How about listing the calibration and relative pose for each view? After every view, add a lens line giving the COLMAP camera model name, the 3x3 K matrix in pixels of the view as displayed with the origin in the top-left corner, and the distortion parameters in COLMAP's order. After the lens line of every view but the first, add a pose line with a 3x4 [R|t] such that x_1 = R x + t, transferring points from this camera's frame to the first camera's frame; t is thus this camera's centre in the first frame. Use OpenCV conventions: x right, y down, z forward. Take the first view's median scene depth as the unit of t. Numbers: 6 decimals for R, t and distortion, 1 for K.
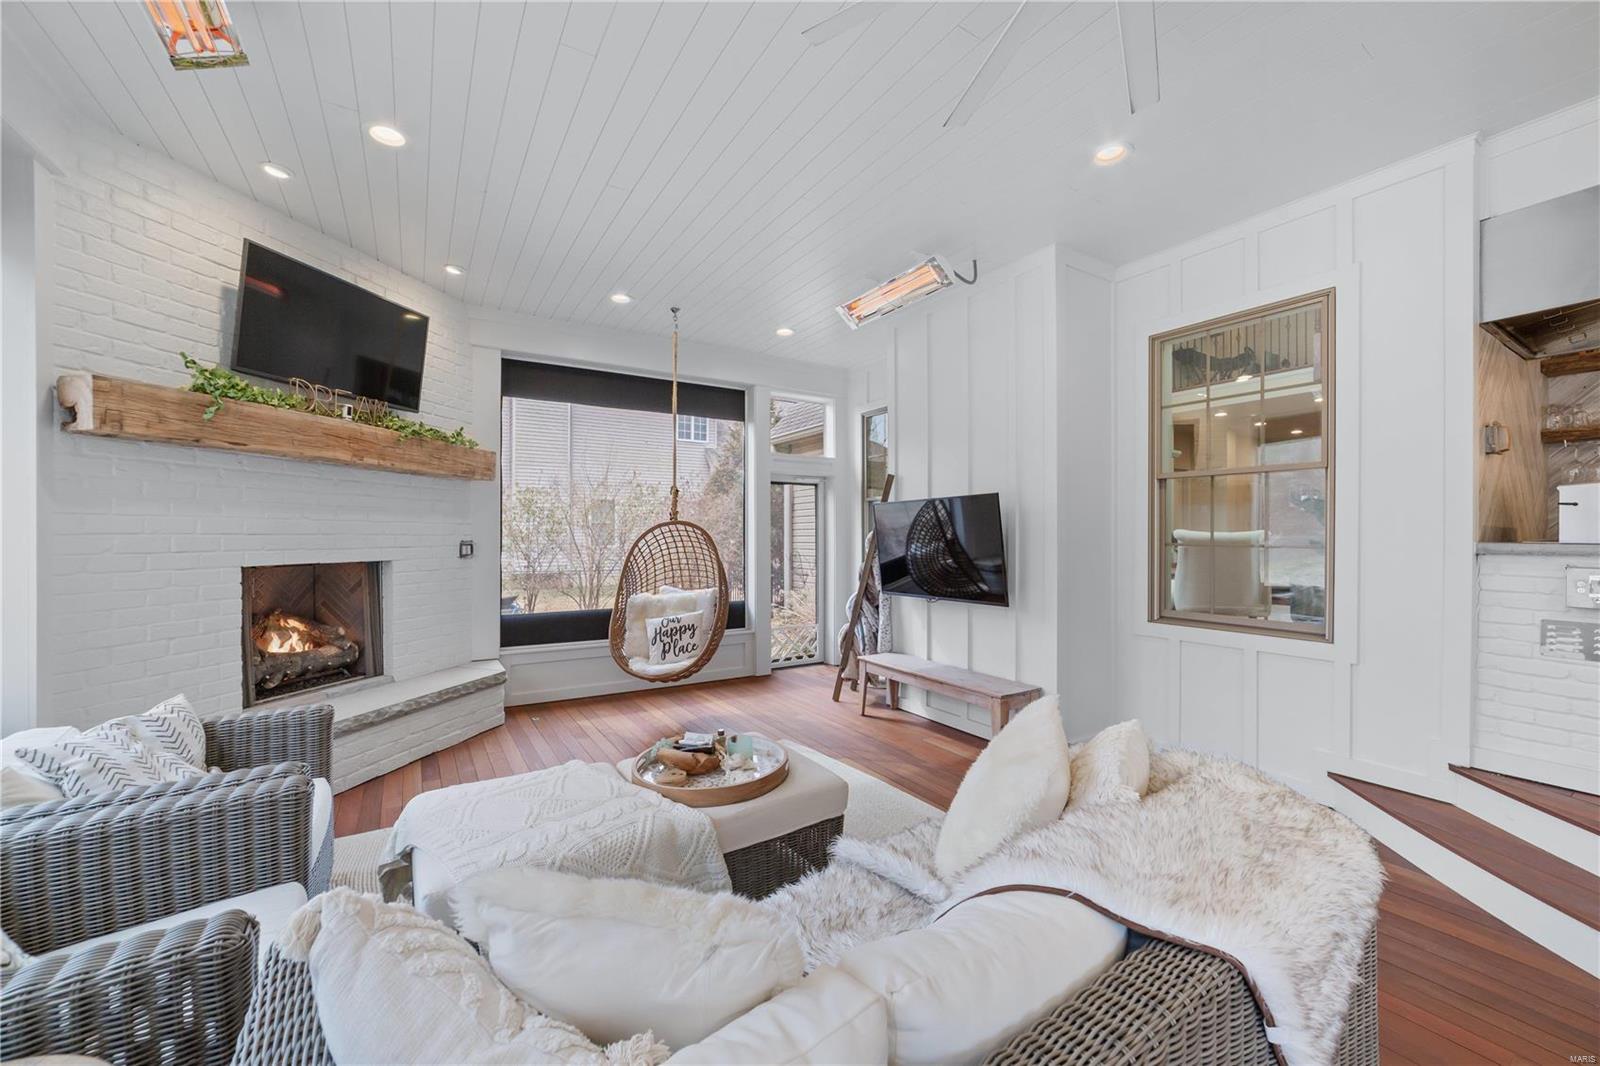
lens RADIAL K [[622.3, 0, 800.6], [0, 622.3, 539.2], [0, 0, 1]] dist [-0.020736, 0.007060]
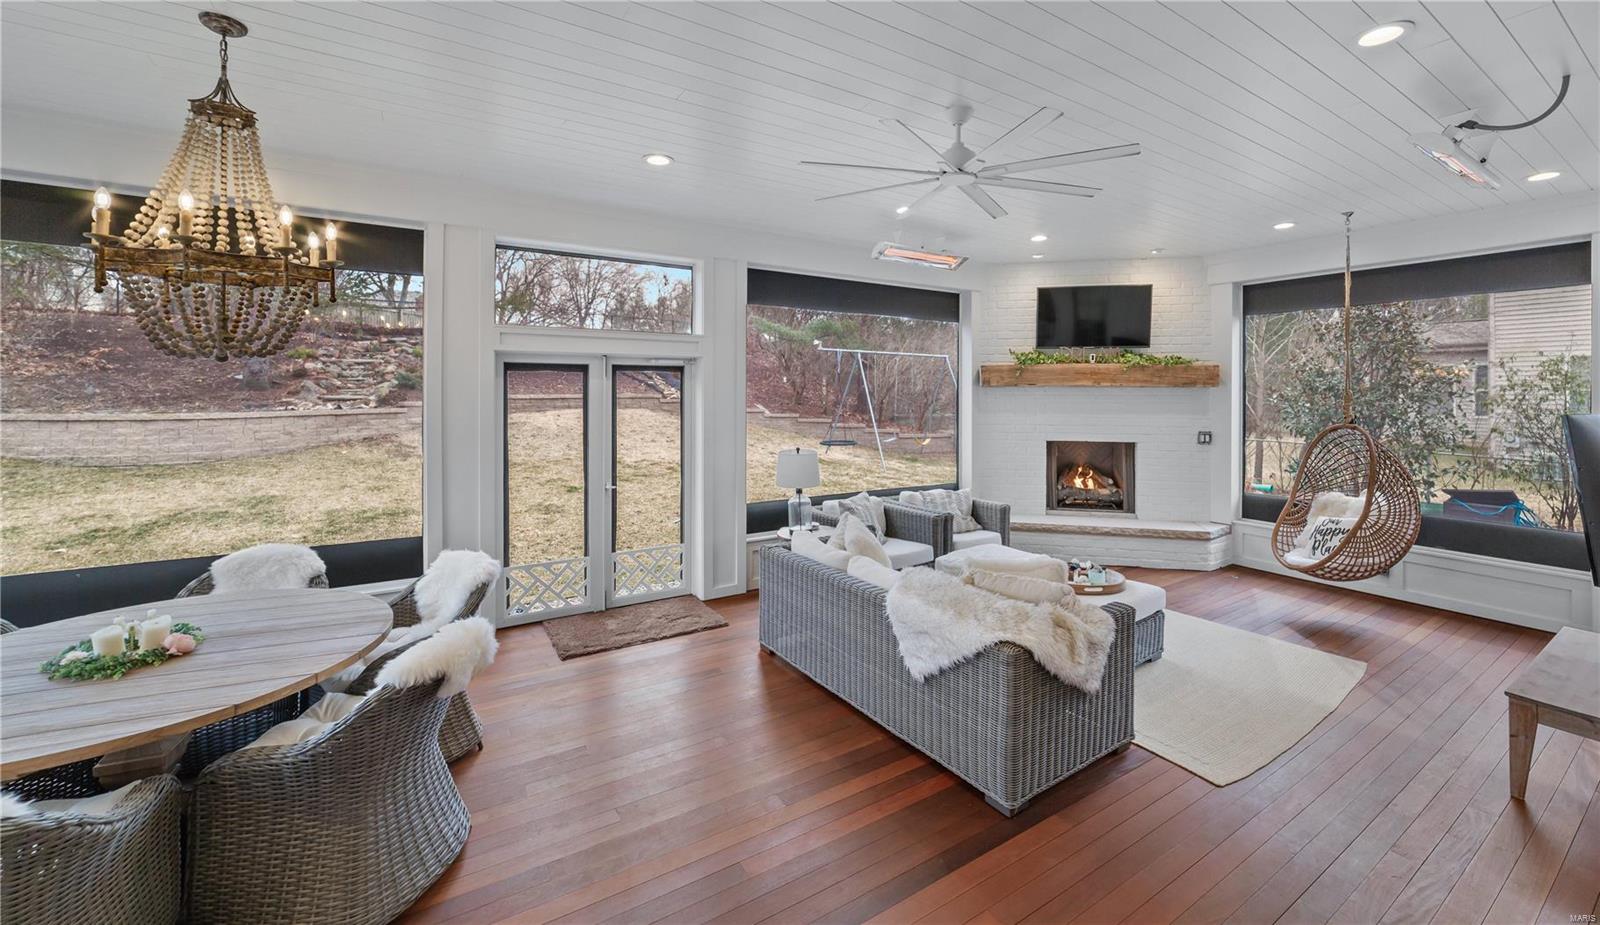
lens RADIAL K [[622.7, 0, 804.2], [0, 622.7, 391.6], [0, 0, 1]] dist [-0.017733, 0.003090]
pose [[-0.000750, -0.001841, -0.999998, 0.944740], [-0.007706, 0.999969, -0.001835, -0.087700], [0.999970, 0.007704, -0.000764, 0.142711]]
